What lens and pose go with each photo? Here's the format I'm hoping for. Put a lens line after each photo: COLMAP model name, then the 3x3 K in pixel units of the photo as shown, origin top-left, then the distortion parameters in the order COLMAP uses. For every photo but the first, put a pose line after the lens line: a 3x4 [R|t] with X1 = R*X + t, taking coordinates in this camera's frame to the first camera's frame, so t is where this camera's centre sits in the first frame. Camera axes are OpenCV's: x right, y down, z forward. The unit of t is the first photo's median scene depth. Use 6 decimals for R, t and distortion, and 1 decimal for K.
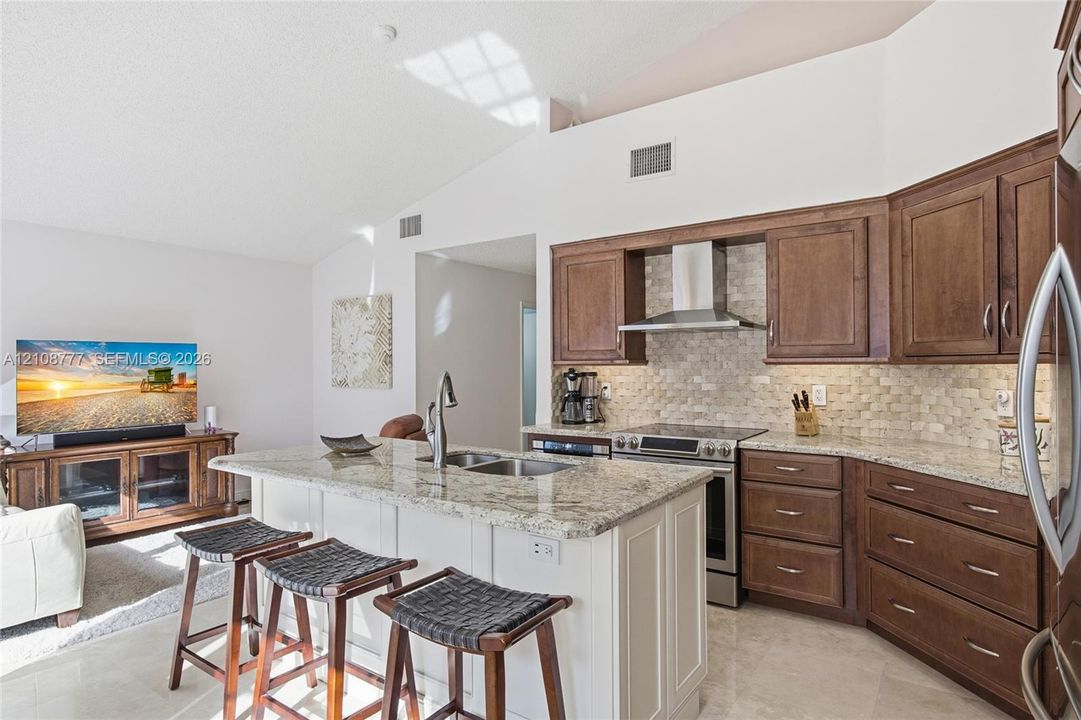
lens RADIAL K [[592.8, 0, 540.5], [0, 592.8, 364.3], [0, 0, 1]] dist [0.005871, 0.001277]
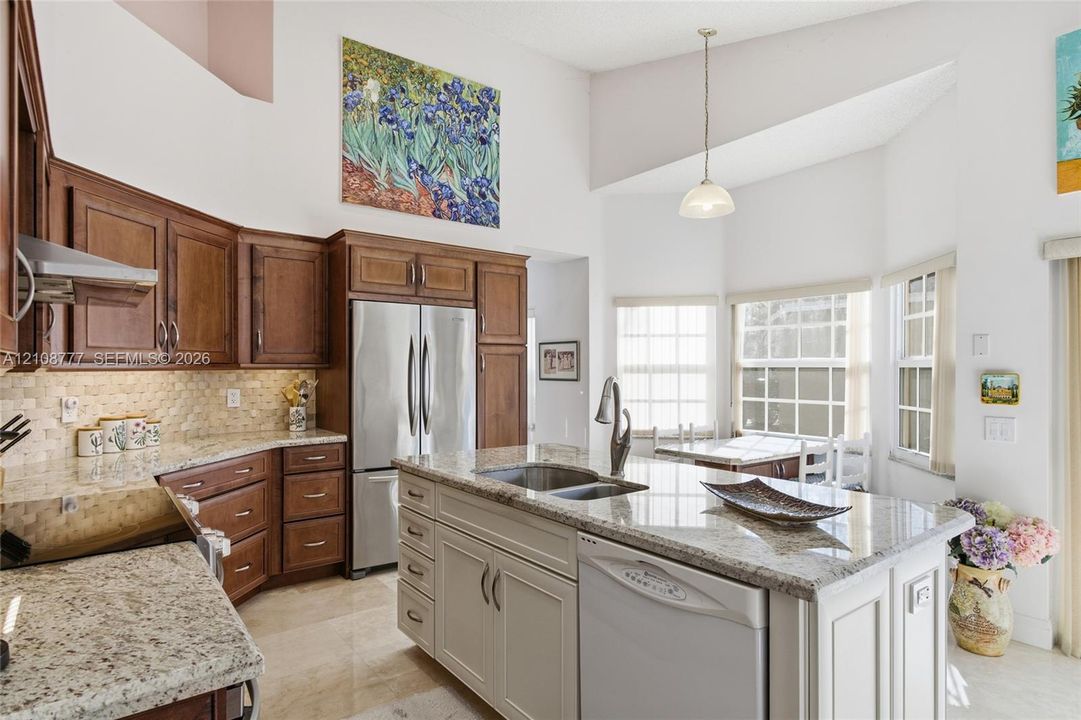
lens RADIAL K [[592.8, 0, 541.1], [0, 592.8, 364.1], [0, 0, 1]] dist [0.005871, 0.001277]
pose [[-0.955522, 0.006980, 0.294836, -0.220542], [0.003100, 0.999902, -0.013625, 0.003111], [-0.294903, -0.012105, -0.955451, 1.276224]]
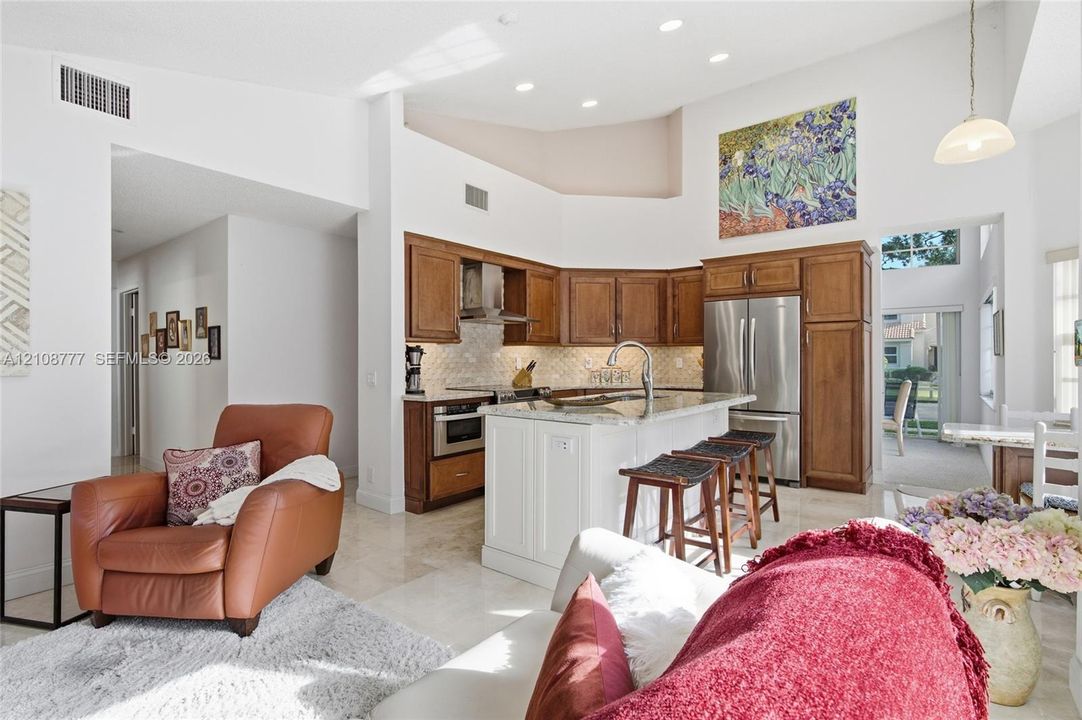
lens RADIAL K [[501.7, 0, 543.6], [0, 501.7, 359.2], [0, 0, 1]] dist [-0.002395, -0.000194]
pose [[0.050600, 0.001503, 0.998718, -1.003627], [-0.003319, 0.999994, -0.001336, 0.038775], [-0.998713, -0.003247, 0.050605, 0.794748]]
